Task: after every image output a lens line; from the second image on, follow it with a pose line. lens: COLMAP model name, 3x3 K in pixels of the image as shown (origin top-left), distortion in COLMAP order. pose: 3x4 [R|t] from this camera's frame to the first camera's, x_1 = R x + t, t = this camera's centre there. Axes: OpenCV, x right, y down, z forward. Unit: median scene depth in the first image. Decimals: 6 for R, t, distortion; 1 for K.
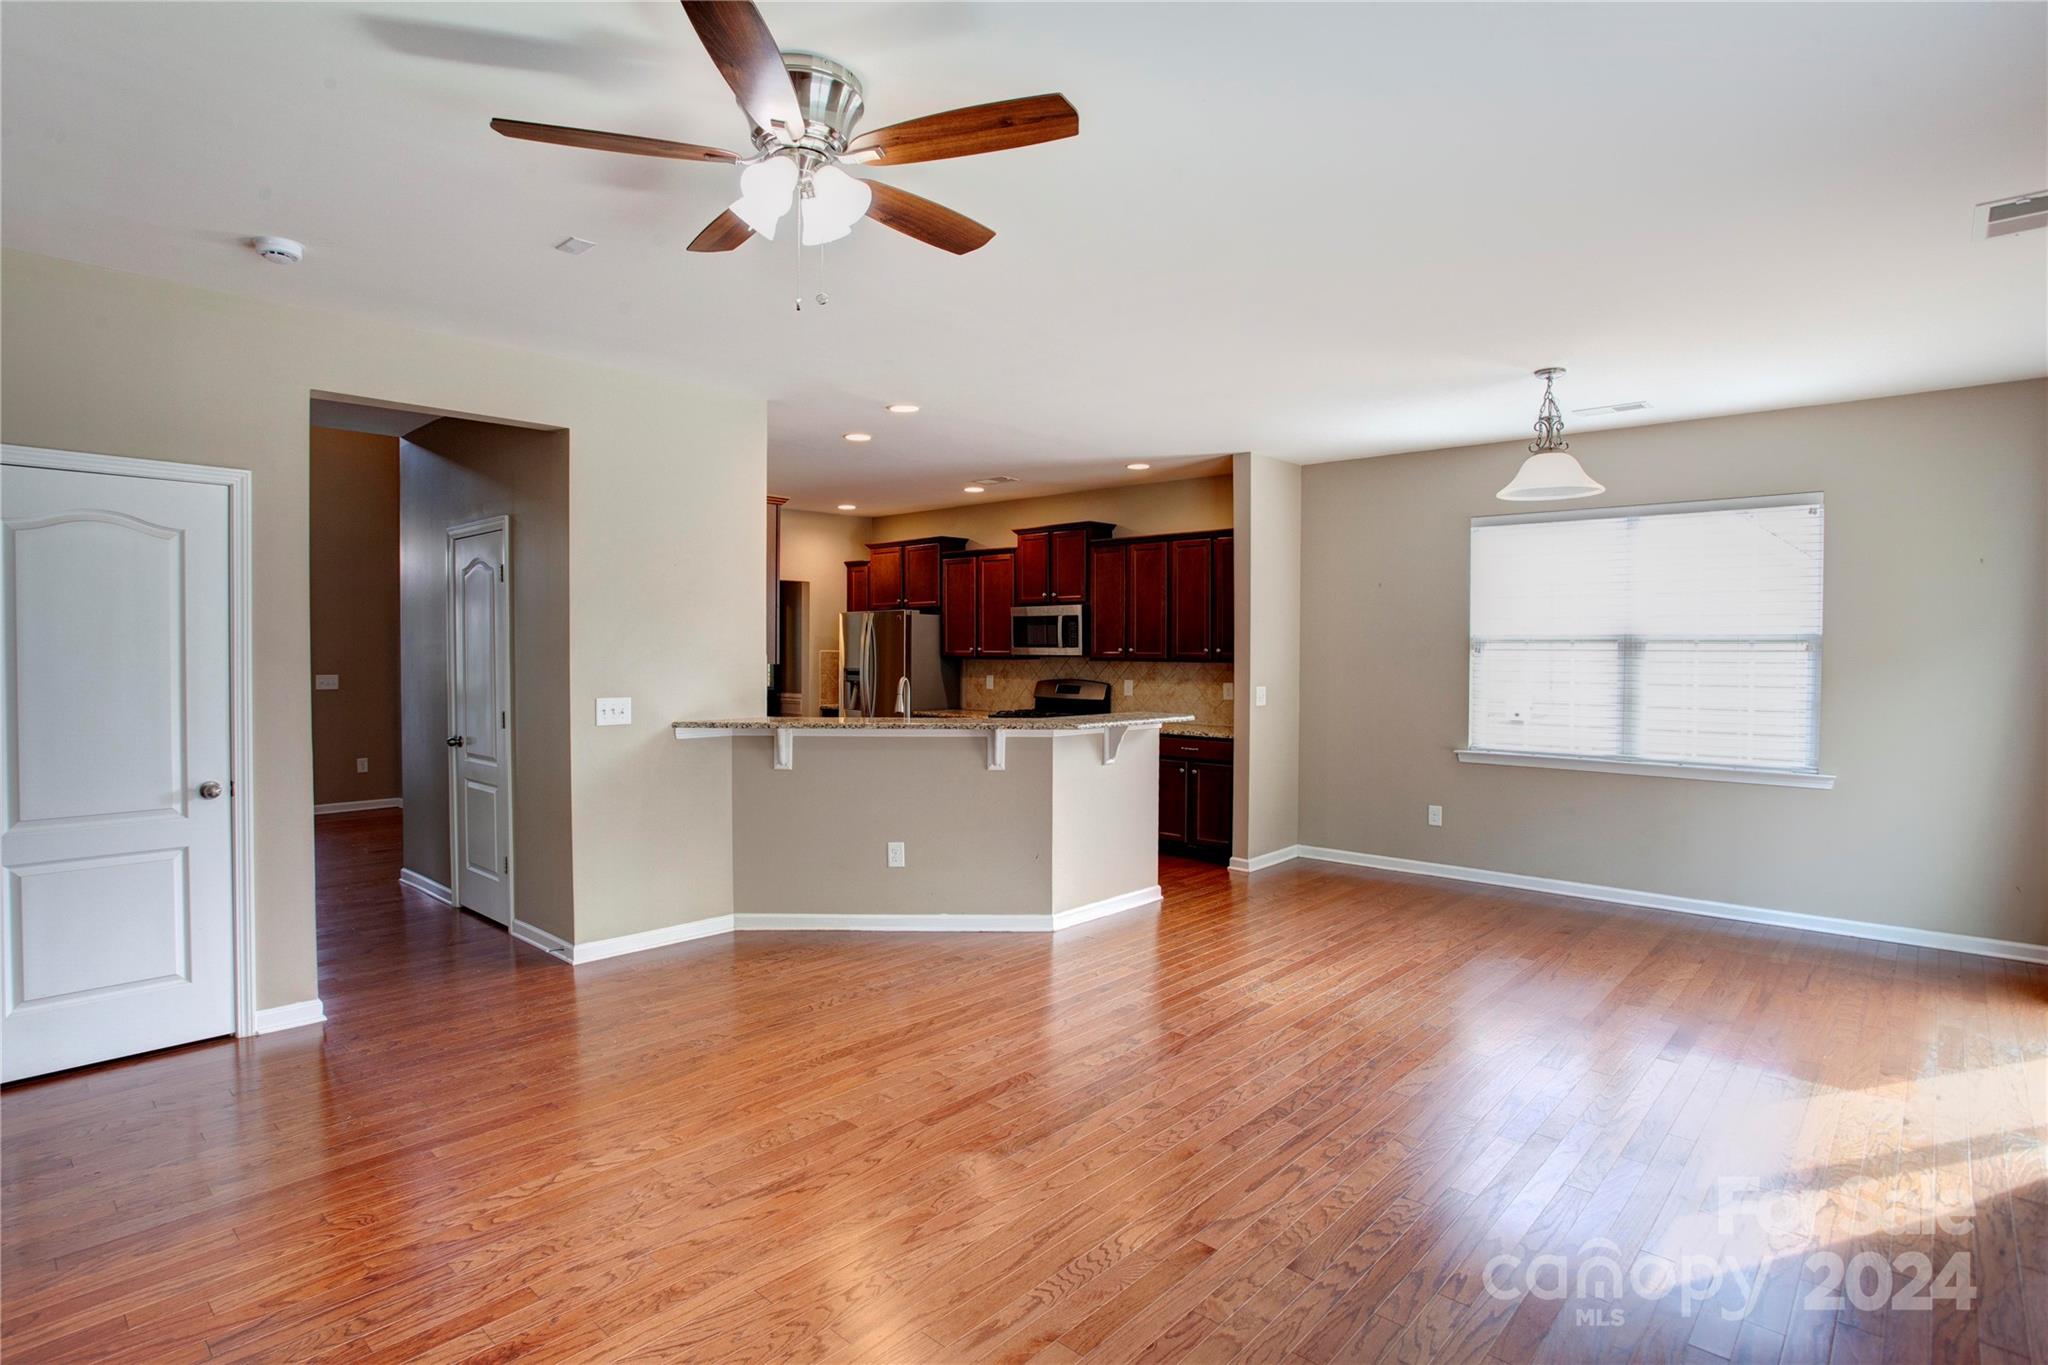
lens RADIAL K [[1086.7, 0, 1010.4], [0, 1086.7, 651.1], [0, 0, 1]] dist [-0.080844, 0.045784]
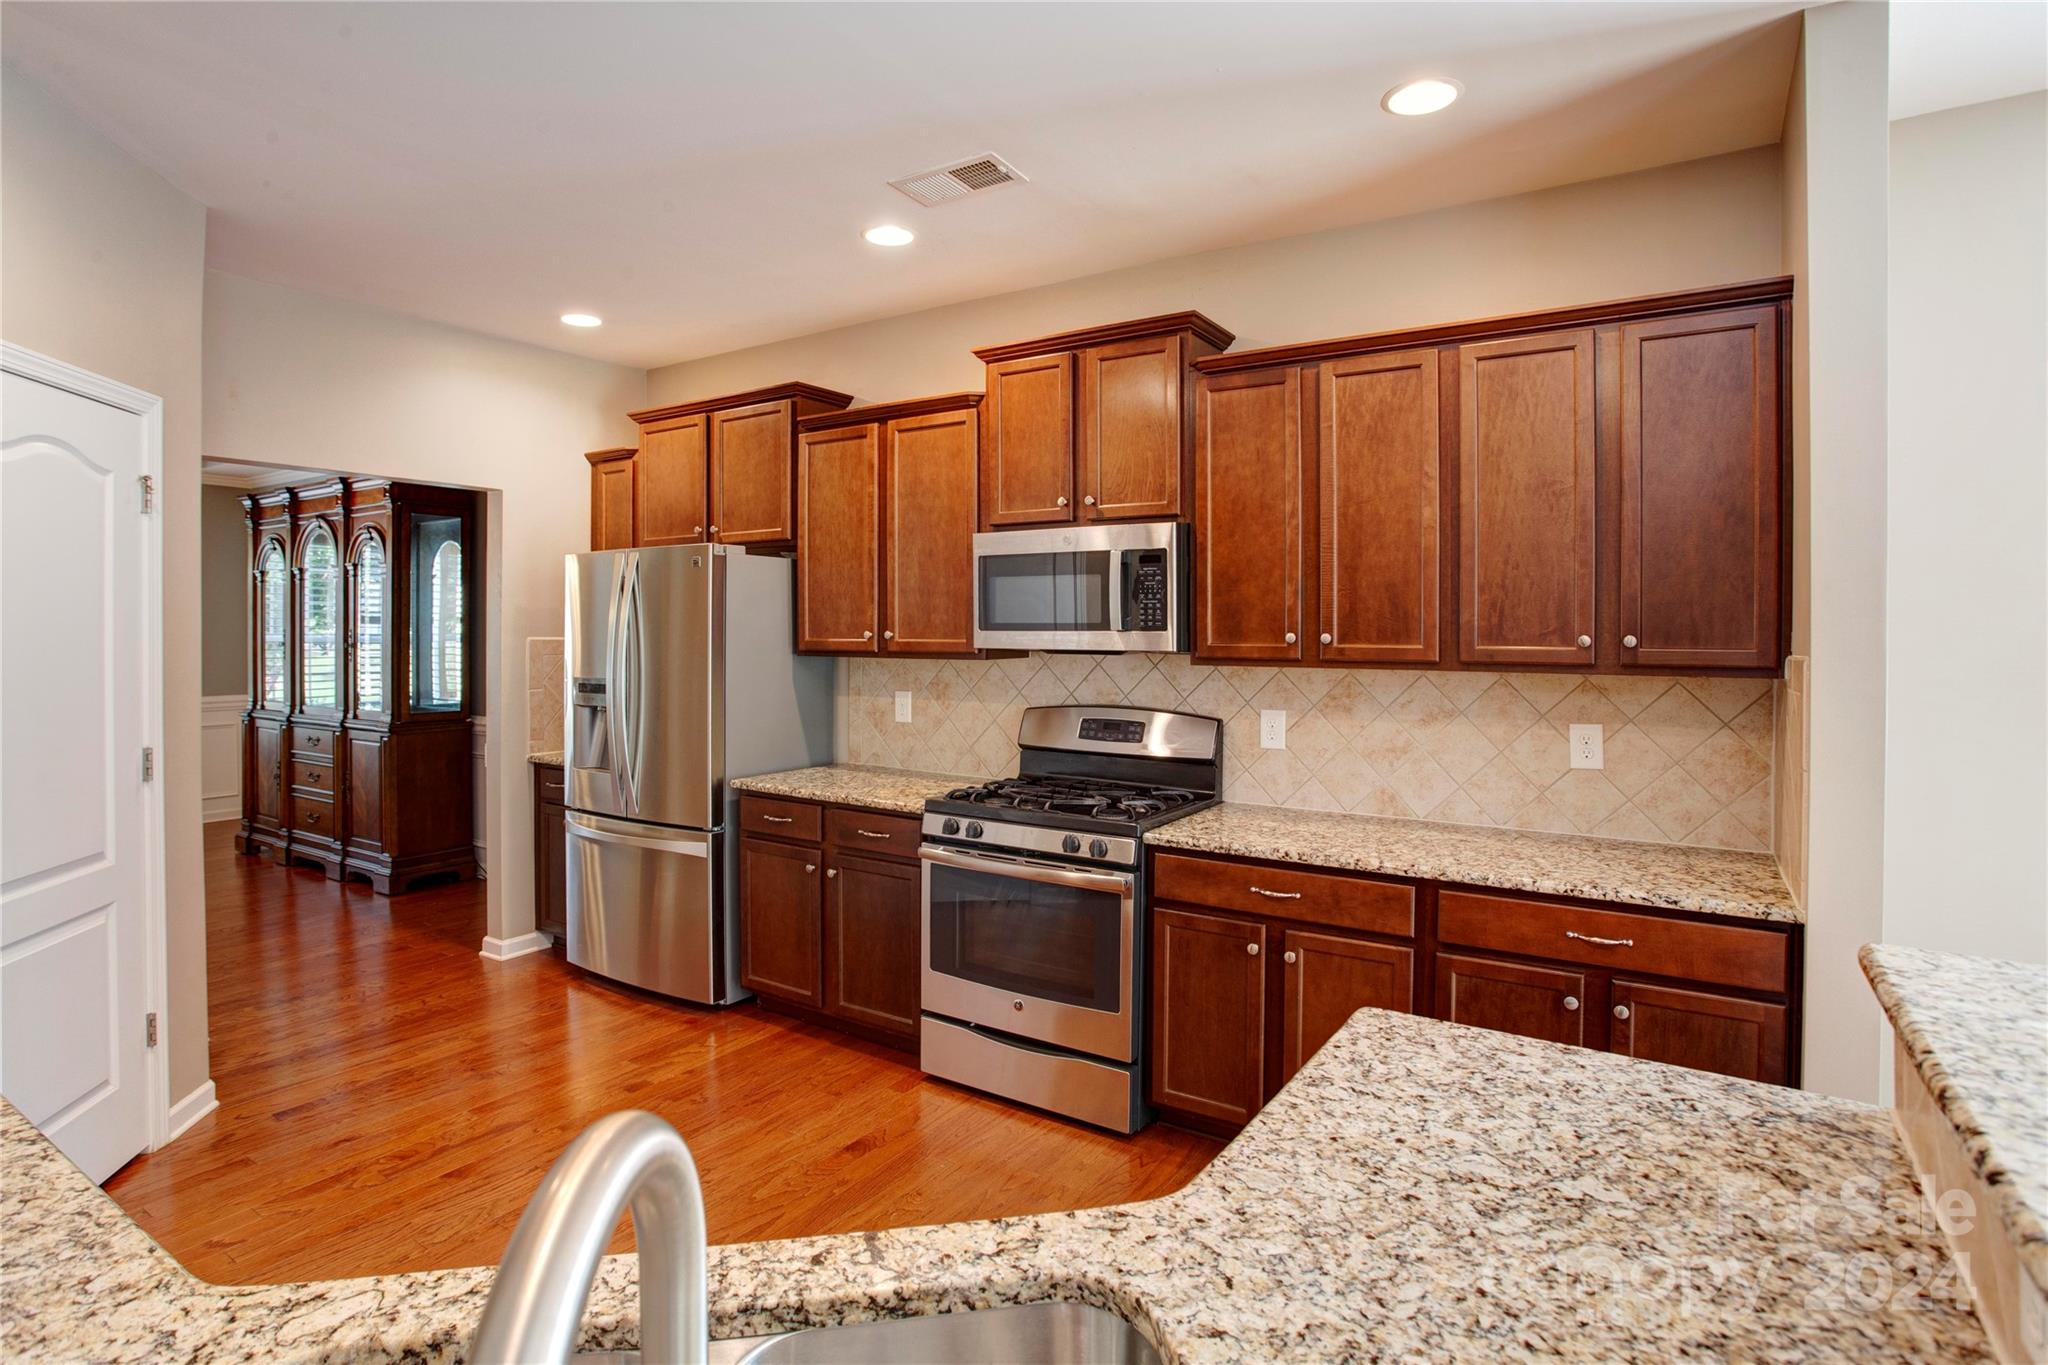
lens RADIAL K [[994.7, 0, 1017.6], [0, 994.7, 672.0], [0, 0, 1]] dist [-0.075011, 0.030800]
pose [[0.981895, -0.003631, 0.189393, -0.057365], [-0.002685, 0.999449, 0.033081, -0.000112], [-0.189409, -0.032991, 0.981344, 0.652271]]
